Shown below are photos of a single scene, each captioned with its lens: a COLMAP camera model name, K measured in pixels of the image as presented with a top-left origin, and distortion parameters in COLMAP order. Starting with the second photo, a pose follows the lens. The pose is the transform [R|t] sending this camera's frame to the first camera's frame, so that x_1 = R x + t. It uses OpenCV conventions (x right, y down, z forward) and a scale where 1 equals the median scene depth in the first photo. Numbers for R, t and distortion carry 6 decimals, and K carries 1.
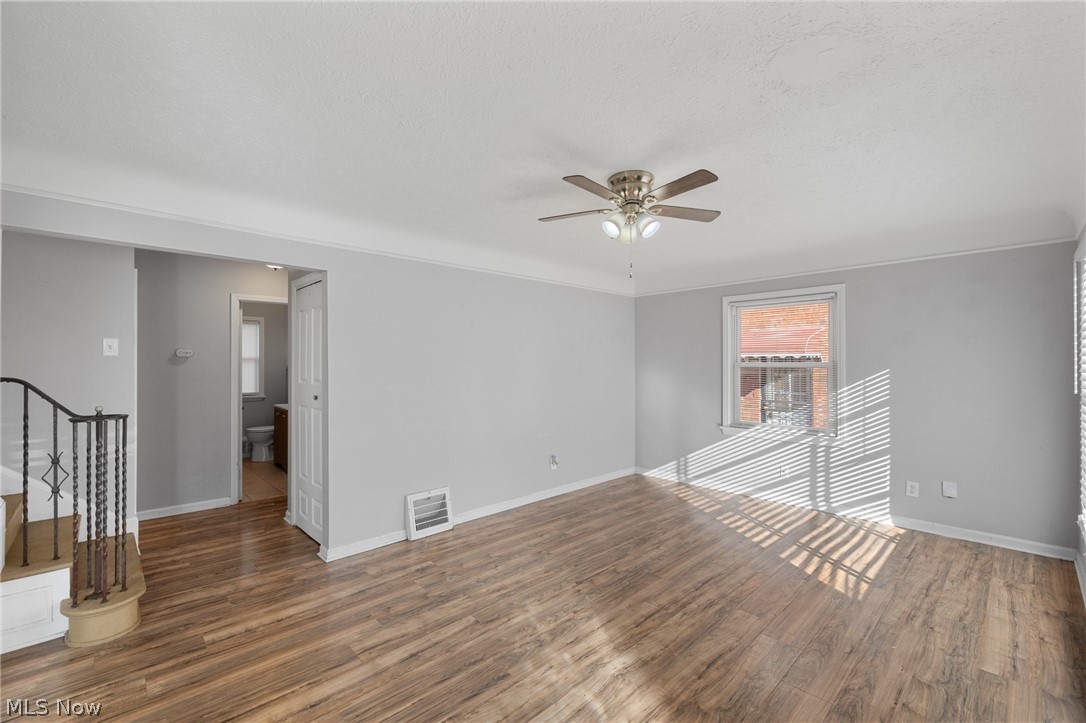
lens RADIAL K [[456.5, 0, 534.9], [0, 456.5, 365.1], [0, 0, 1]] dist [-0.009074, 0.000416]
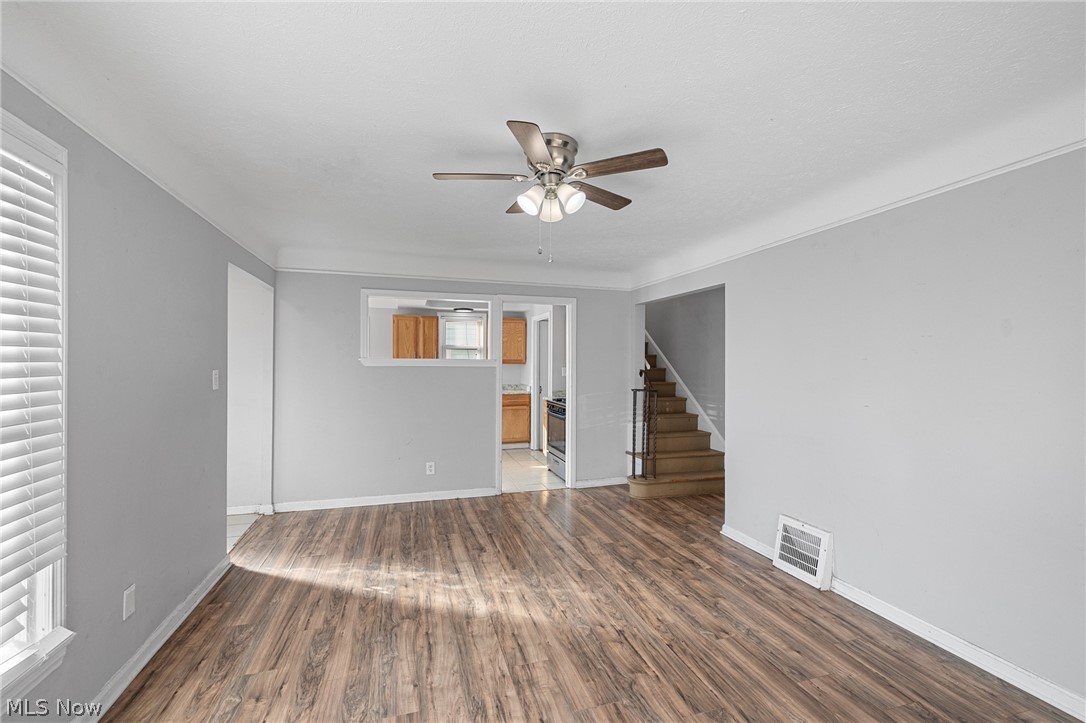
lens RADIAL K [[456.5, 0, 545.3], [0, 456.5, 357.9], [0, 0, 1]] dist [-0.009074, 0.000416]
pose [[-0.430147, -0.010740, -0.902695, 0.761513], [-0.005134, 0.999942, -0.009451, -0.003039], [0.902744, 0.000570, -0.430178, 1.047668]]
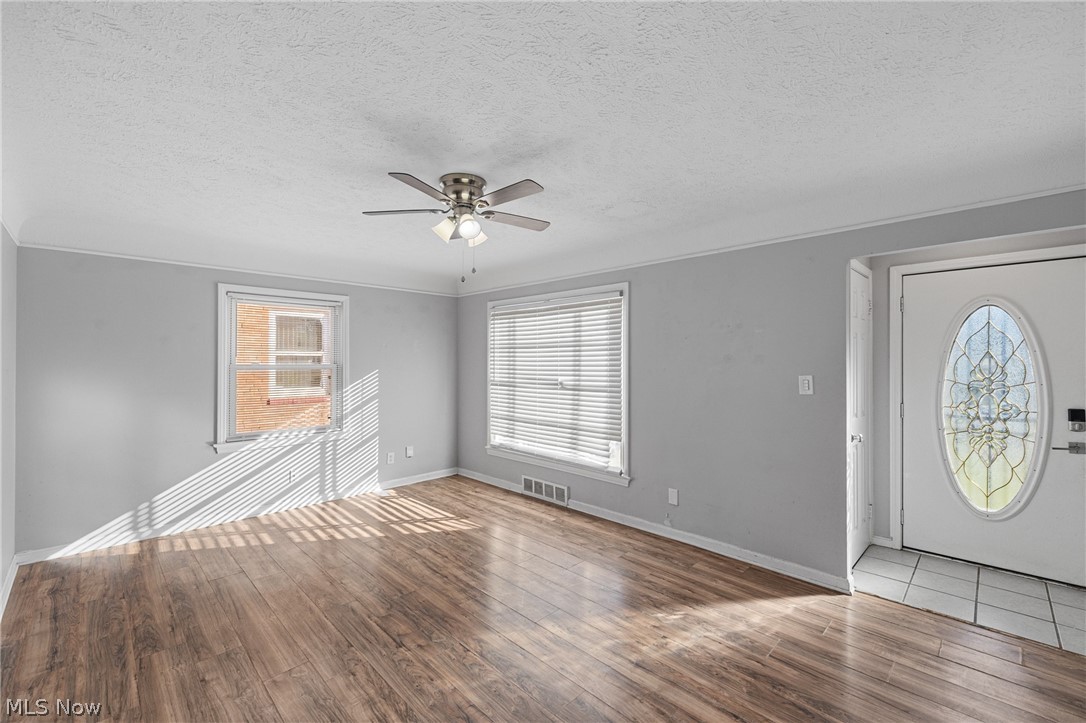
lens RADIAL K [[456.5, 0, 546.2], [0, 456.5, 359.6], [0, 0, 1]] dist [-0.009074, 0.000416]
pose [[-0.042157, 0.004232, 0.999102, -0.606155], [0.002076, 0.999989, -0.004148, -0.015038], [-0.999109, 0.001900, -0.042166, 0.663179]]
